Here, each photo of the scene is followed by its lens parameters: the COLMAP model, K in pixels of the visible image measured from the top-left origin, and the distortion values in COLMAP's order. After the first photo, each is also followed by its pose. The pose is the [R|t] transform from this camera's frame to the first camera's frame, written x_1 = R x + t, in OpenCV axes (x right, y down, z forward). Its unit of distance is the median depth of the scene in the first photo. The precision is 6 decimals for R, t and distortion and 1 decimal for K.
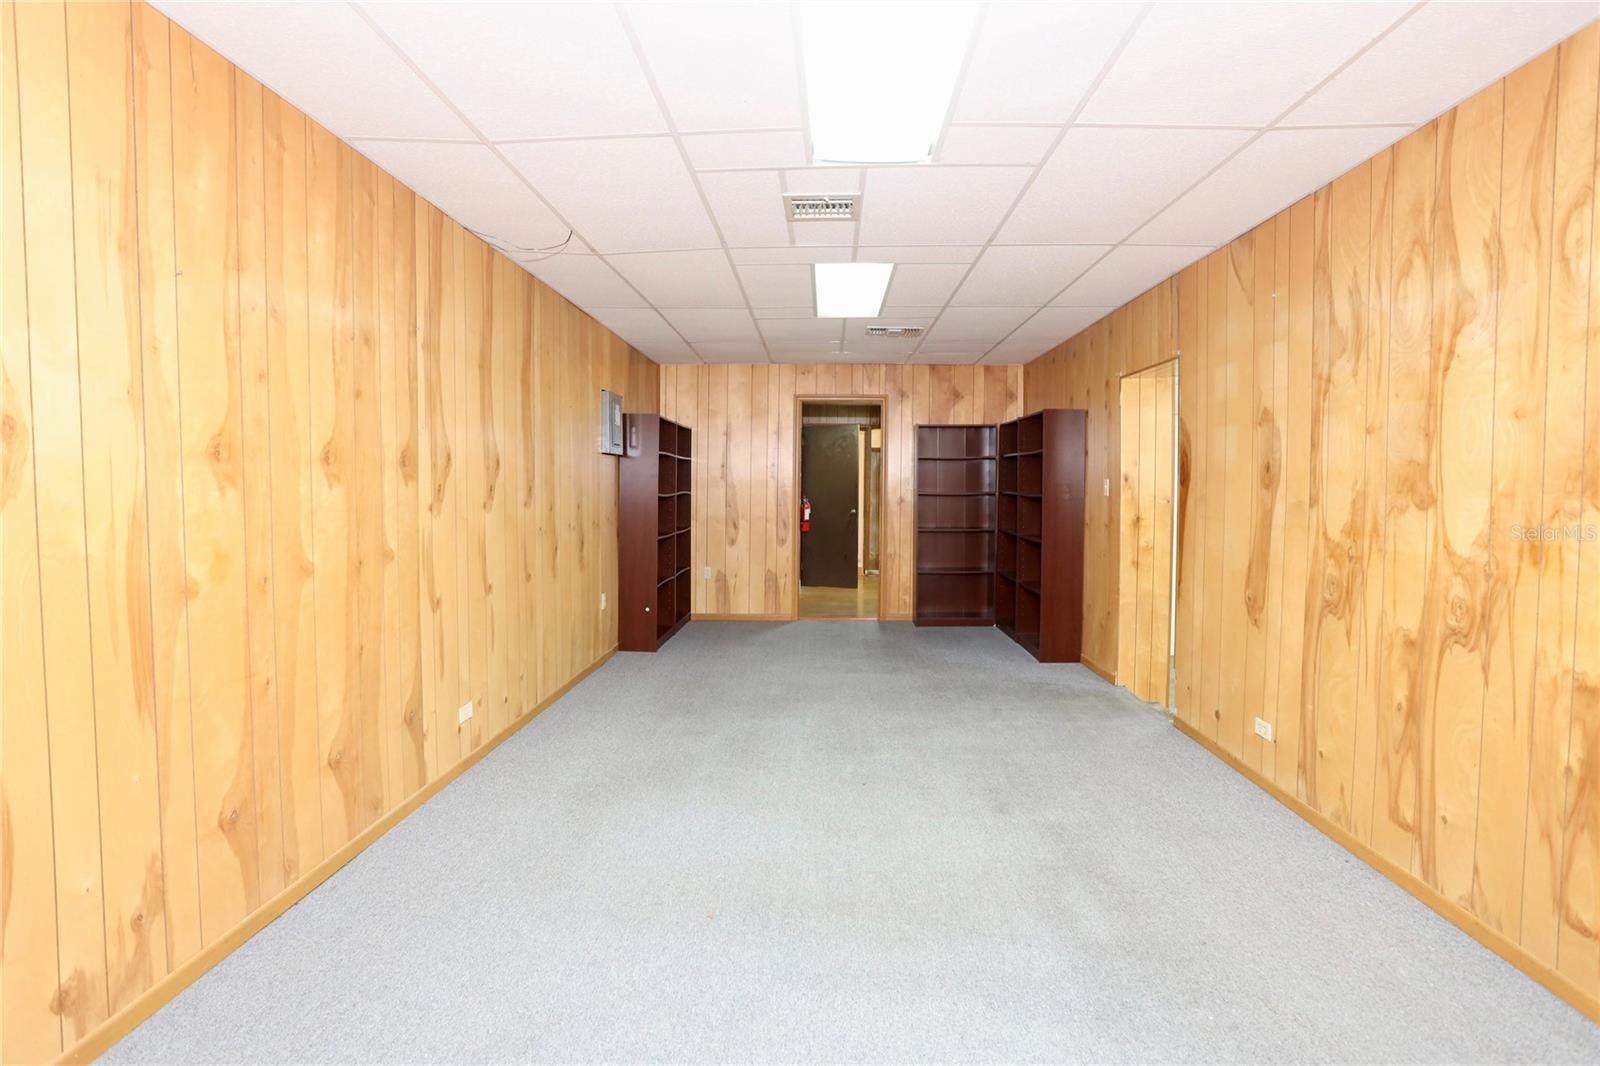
lens RADIAL K [[788.8, 0, 798.7], [0, 788.8, 531.6], [0, 0, 1]] dist [-0.046967, 0.000982]
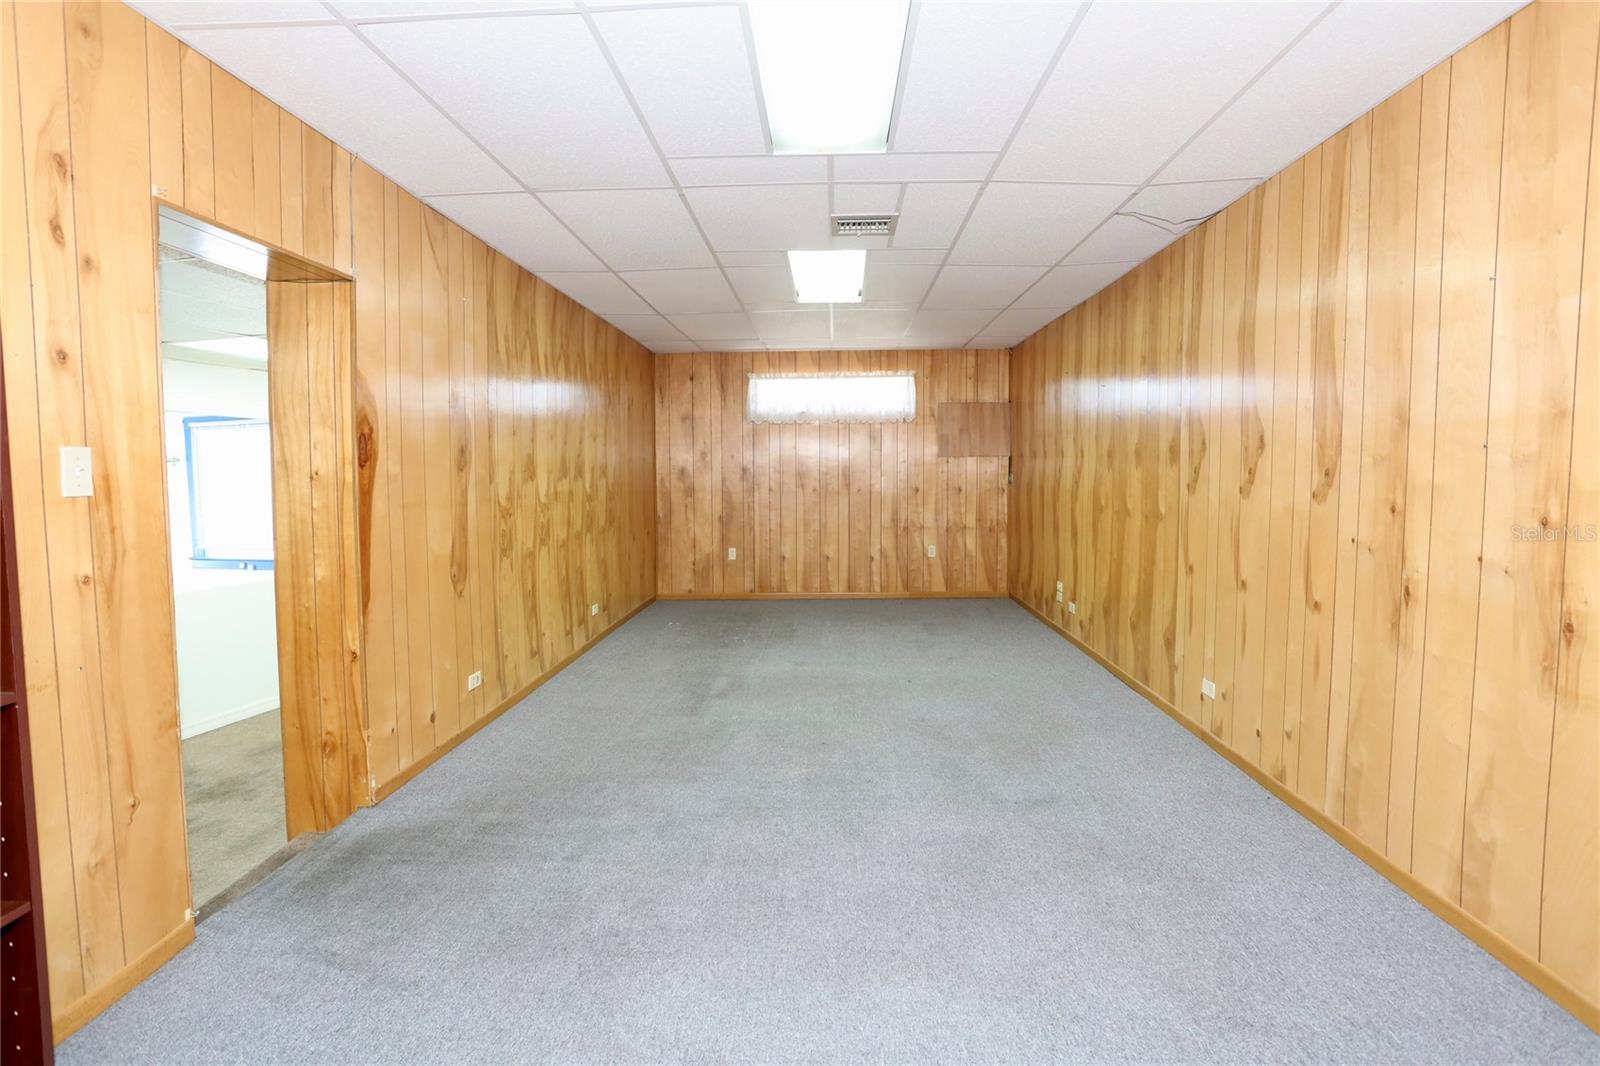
lens RADIAL K [[788.8, 0, 800.7], [0, 788.8, 526.8], [0, 0, 1]] dist [-0.046967, 0.000982]
pose [[-0.999999, 0.000879, -0.001004, 0.114351], [0.000743, 0.991726, 0.128373, -0.114208], [0.001109, 0.128372, -0.991726, 2.029315]]
